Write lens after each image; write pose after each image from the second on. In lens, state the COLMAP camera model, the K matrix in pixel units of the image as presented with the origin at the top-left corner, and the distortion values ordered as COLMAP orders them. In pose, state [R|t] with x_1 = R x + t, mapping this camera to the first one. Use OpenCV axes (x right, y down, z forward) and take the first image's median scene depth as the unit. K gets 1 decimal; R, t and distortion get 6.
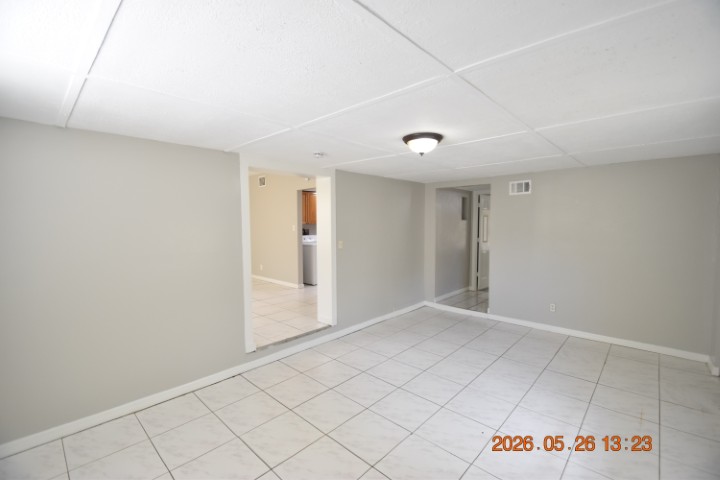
lens RADIAL K [[317.1, 0, 360.0], [0, 317.1, 243.3], [0, 0, 1]] dist [0.020435, -0.017948]
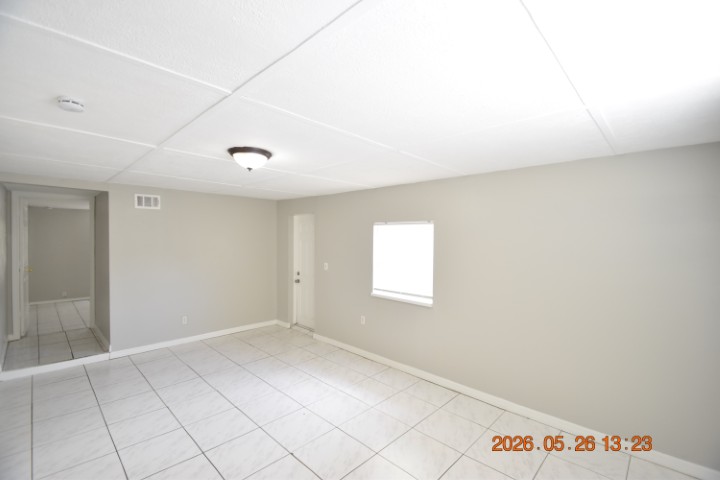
lens RADIAL K [[317.1, 0, 360.0], [0, 317.1, 243.3], [0, 0, 1]] dist [0.020435, -0.017948]
pose [[0.017100, -0.008604, 0.999817, -0.460842], [0.052333, 0.998600, 0.007698, -0.030898], [-0.998483, 0.052191, 0.017526, 0.411404]]
